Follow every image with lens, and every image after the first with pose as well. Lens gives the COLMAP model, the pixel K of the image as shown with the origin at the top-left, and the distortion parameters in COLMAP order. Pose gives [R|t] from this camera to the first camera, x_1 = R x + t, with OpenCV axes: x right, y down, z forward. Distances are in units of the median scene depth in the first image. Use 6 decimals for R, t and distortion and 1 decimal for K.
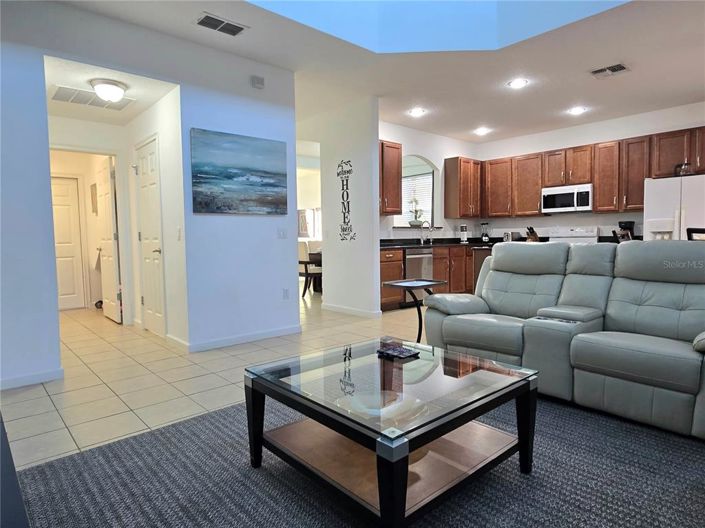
lens RADIAL K [[431.9, 0, 352.5], [0, 431.9, 264.0], [0, 0, 1]] dist [-0.000635, -0.000198]
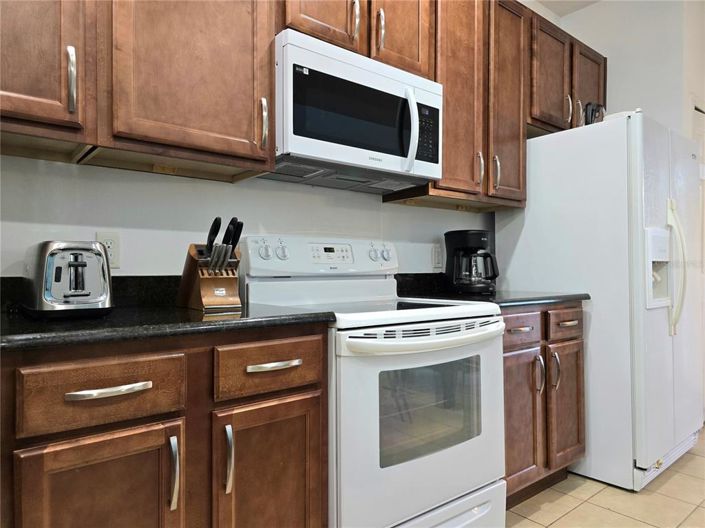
lens RADIAL K [[481.3, 0, 344.8], [0, 481.3, 267.3], [0, 0, 1]] dist [0.089452, -0.100926]
pose [[0.040223, 0.018072, 0.999027, 0.239981], [0.056726, 0.998183, -0.020341, -0.066556], [-0.997579, 0.057489, 0.039124, 1.051726]]
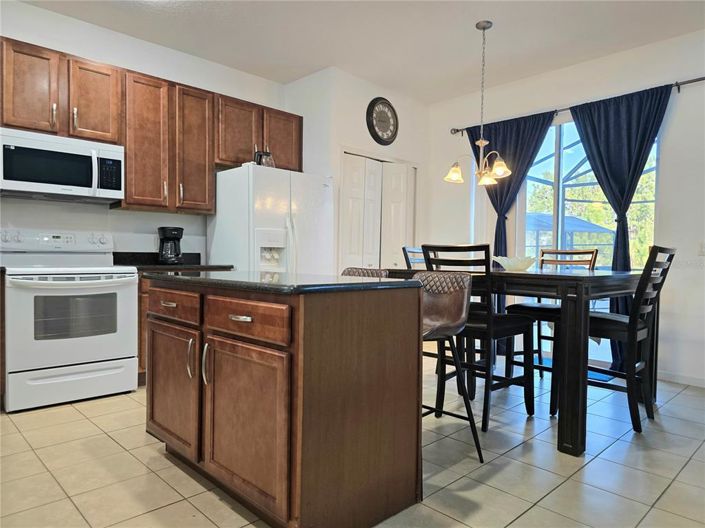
lens RADIAL K [[475.7, 0, 352.5], [0, 475.7, 264.0], [0, 0, 1]] dist [0.079397, -0.082410]
pose [[-0.036487, -0.005683, 0.999318, -0.013125], [0.048543, 0.998793, 0.007453, -0.042176], [-0.998154, 0.048782, -0.036167, 0.761007]]
